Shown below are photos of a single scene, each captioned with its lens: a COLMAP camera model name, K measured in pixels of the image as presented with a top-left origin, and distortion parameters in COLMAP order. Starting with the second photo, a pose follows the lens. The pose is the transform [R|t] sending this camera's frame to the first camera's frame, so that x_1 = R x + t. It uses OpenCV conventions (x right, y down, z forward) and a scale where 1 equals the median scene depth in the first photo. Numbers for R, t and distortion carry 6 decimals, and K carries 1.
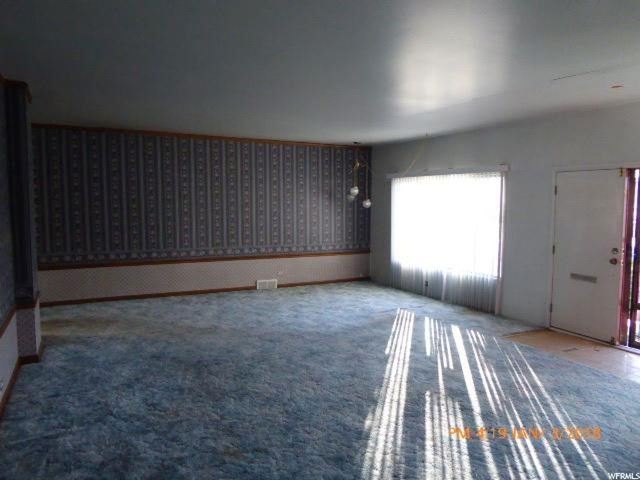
lens RADIAL K [[458.9, 0, 320.0], [0, 458.9, 240.0], [0, 0, 1]] dist [-0.009159, 0.001701]
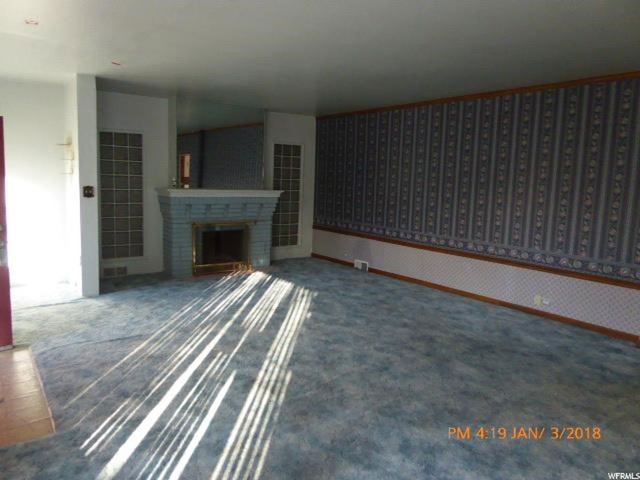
lens RADIAL K [[458.9, 0, 320.0], [0, 458.9, 240.0], [0, 0, 1]] dist [-0.009159, 0.001701]
pose [[-0.987543, -0.014676, -0.156661, 0.251243], [-0.049473, 0.974107, 0.220607, -0.152958], [0.149367, 0.225609, -0.962699, 1.943978]]
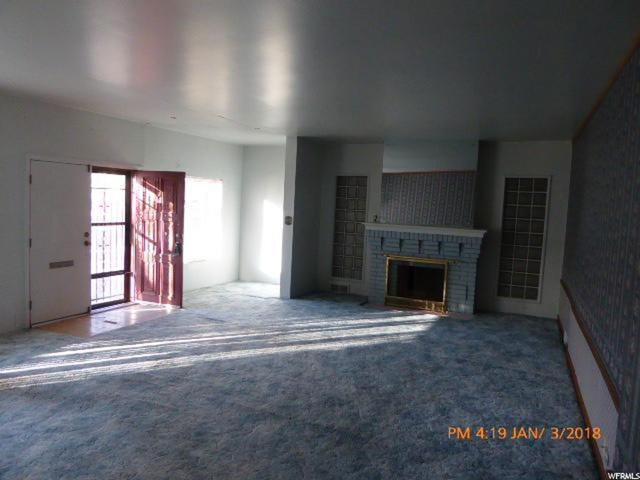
lens RADIAL K [[458.9, 0, 320.0], [0, 458.9, 240.0], [0, 0, 1]] dist [-0.009159, 0.001701]
pose [[-0.607804, -0.099154, 0.787872, -0.820856], [0.025699, 0.989198, 0.144317, -0.146470], [-0.793671, 0.107964, -0.598691, 1.525354]]
